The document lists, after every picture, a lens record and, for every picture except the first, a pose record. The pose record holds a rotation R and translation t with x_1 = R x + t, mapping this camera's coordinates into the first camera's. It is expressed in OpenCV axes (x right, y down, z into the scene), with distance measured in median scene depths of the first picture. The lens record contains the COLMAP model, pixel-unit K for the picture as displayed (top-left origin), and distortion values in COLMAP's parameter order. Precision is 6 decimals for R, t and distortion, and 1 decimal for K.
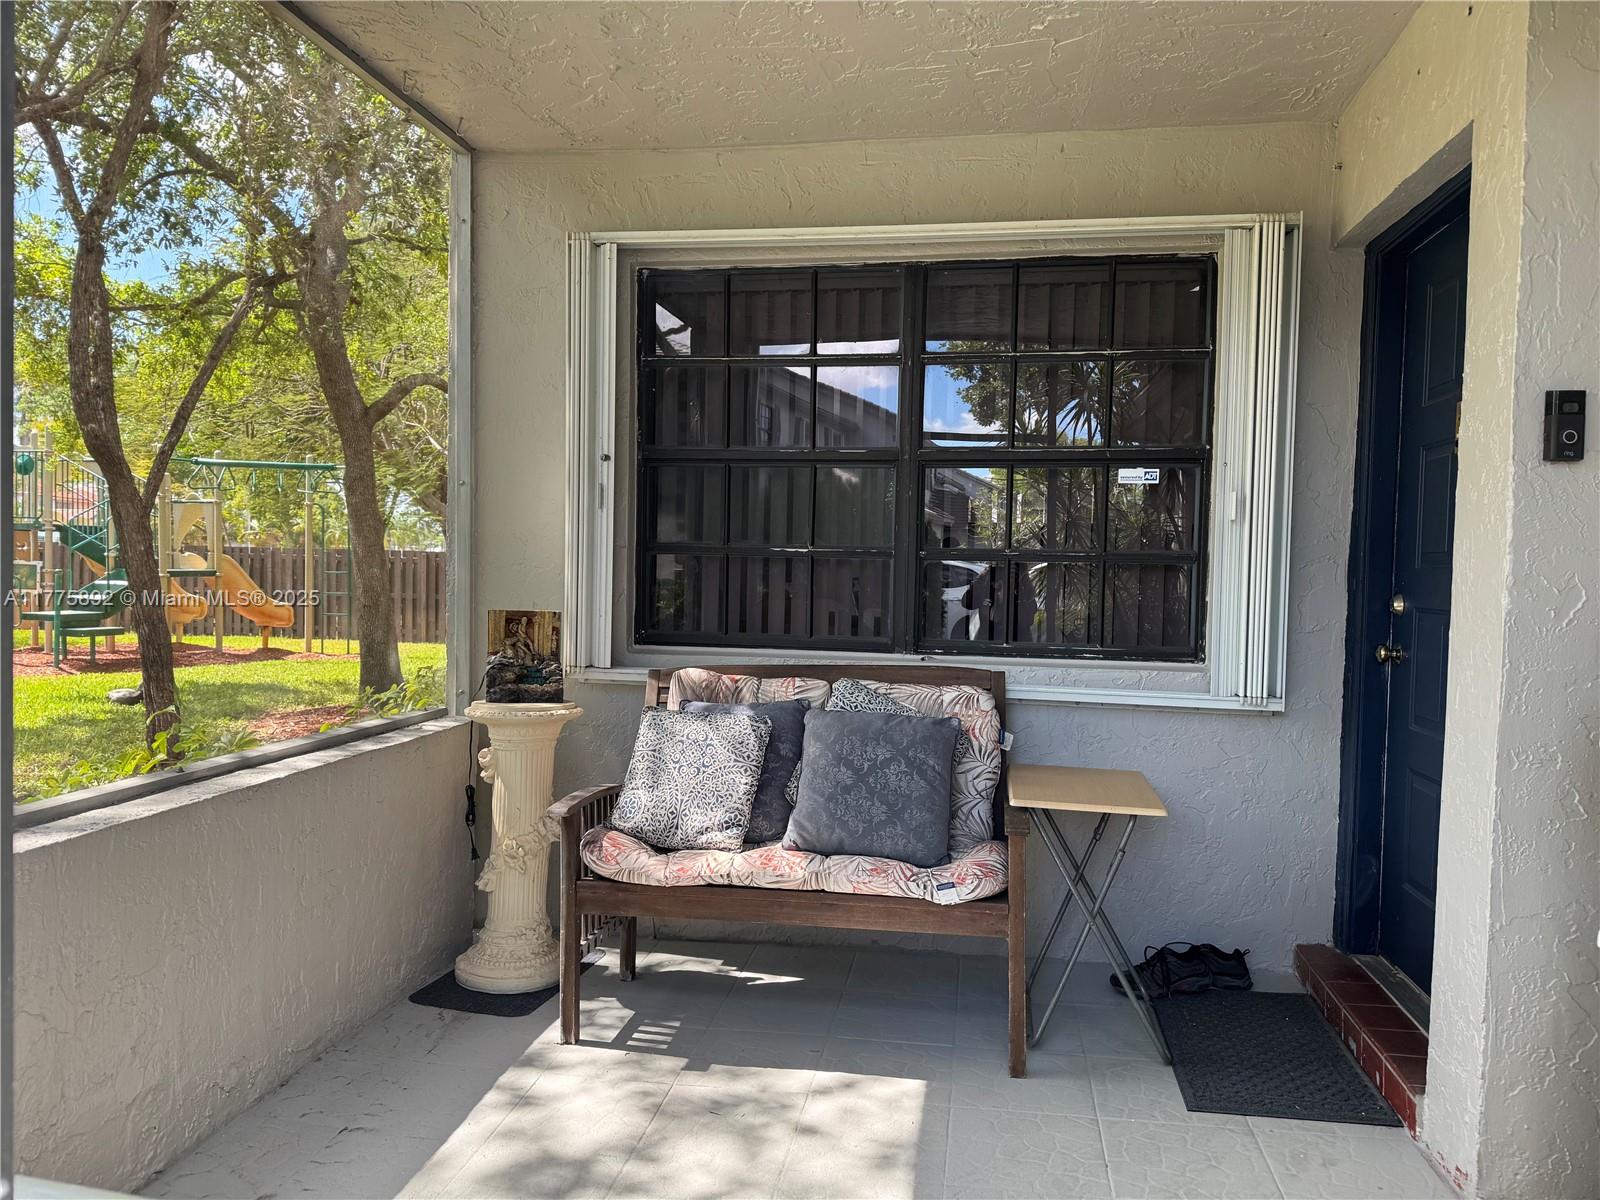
lens RADIAL K [[1102.5, 0, 806.3], [0, 1102.5, 597.9], [0, 0, 1]] dist [0.126142, -0.200281]
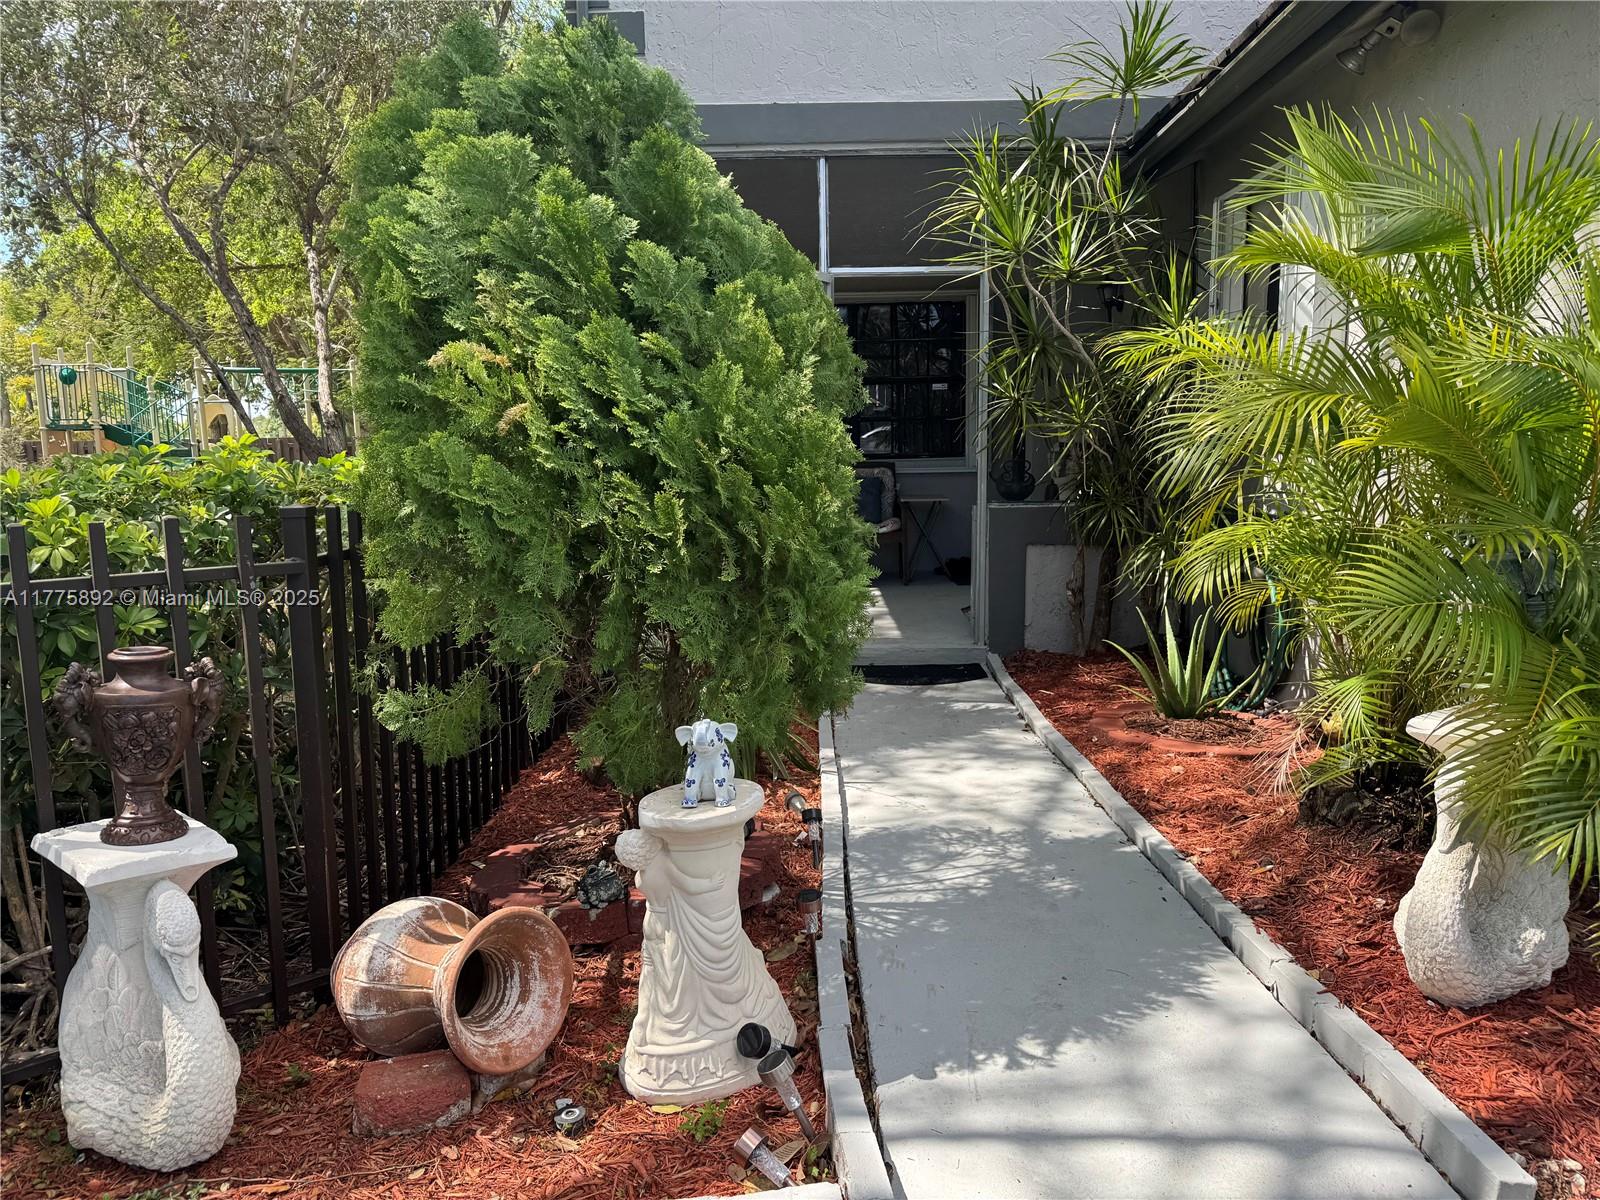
lens RADIAL K [[1105.2, 0, 806.3], [0, 1105.2, 565.8], [0, 0, 1]] dist [0.152364, -0.184554]
pose [[0.986835, -0.051670, 0.153252, -0.495948], [0.038789, 0.995550, 0.085885, 0.081545], [-0.157008, -0.078810, 0.984448, -1.777100]]
